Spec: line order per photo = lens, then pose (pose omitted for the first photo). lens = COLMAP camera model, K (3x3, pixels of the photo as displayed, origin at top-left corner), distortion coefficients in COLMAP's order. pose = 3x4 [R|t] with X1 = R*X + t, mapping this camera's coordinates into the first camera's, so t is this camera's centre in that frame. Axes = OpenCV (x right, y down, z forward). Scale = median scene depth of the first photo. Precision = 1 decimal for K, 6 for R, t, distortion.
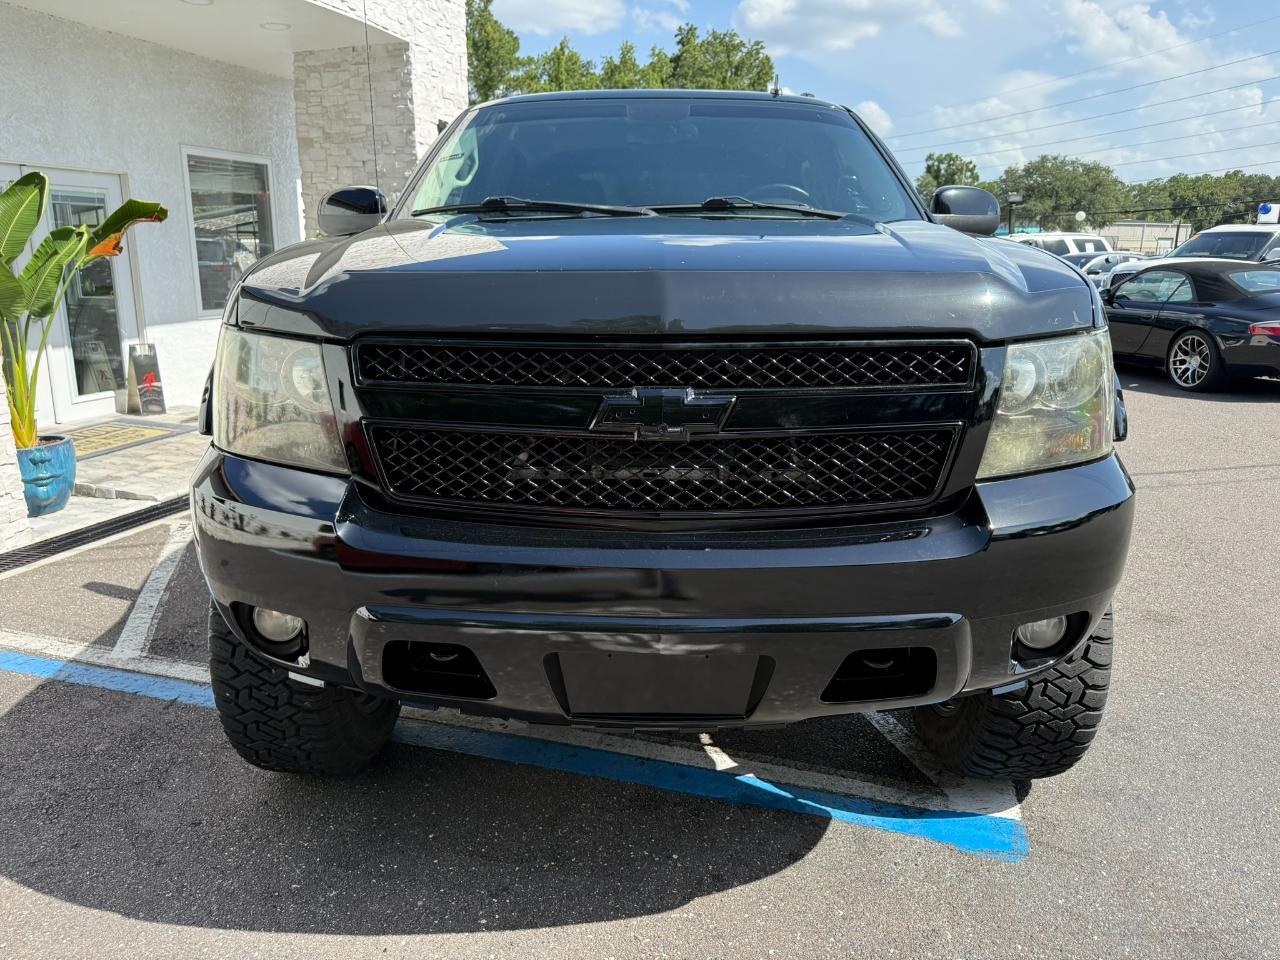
lens RADIAL K [[912.4, 0, 629.5], [0, 912.4, 484.5], [0, 0, 1]] dist [-0.010280, -0.006136]
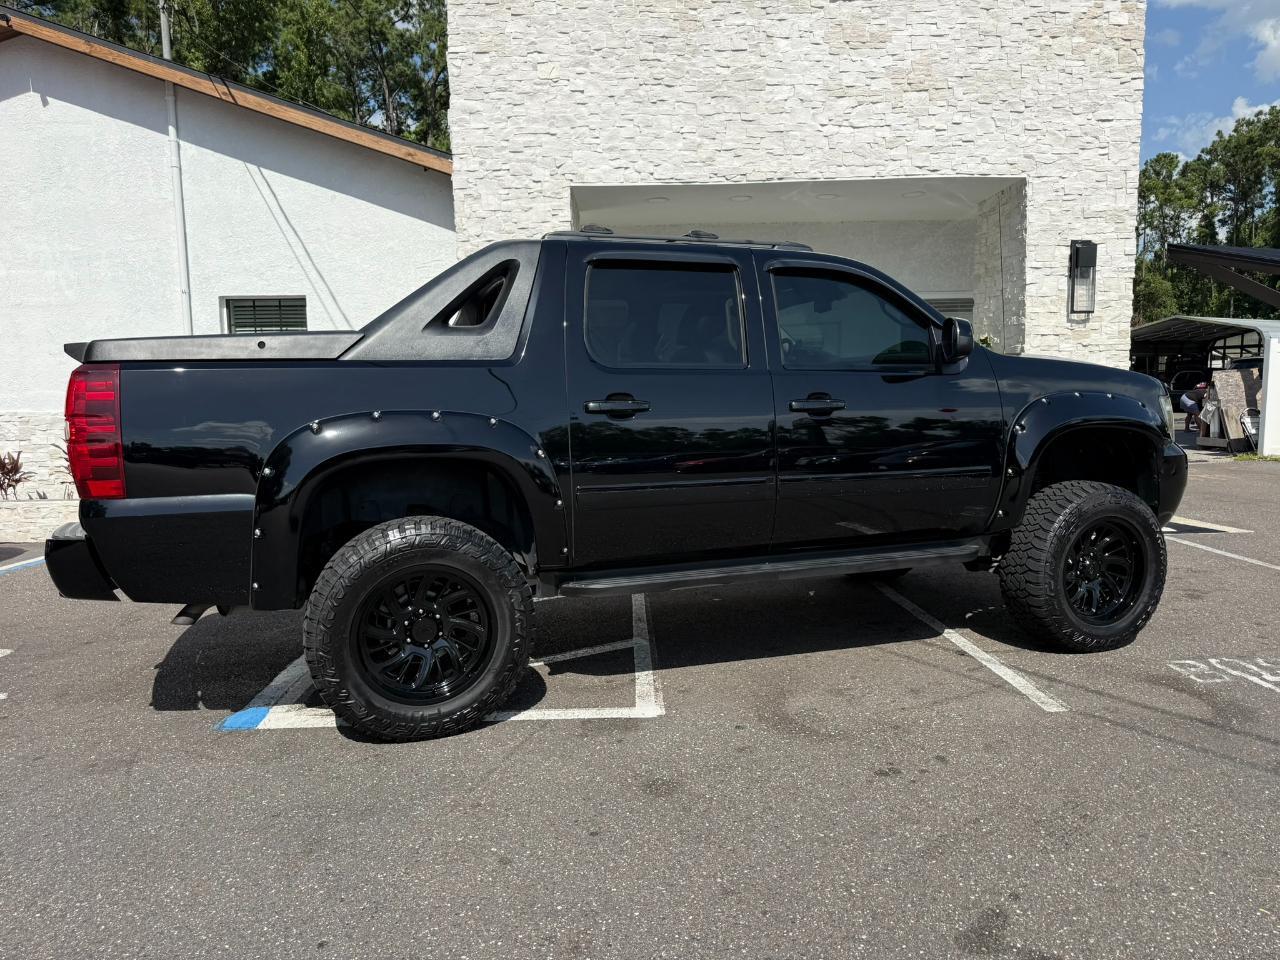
lens RADIAL K [[898.4, 0, 640.0], [0, 898.4, 480.0], [0, 0, 1]] dist [0.044157, -0.073708]
pose [[0.331795, 0.092139, -0.938841, 0.602065], [-0.213360, 0.976759, 0.020457, -0.066423], [0.918907, 0.193524, 0.343742, 0.283156]]
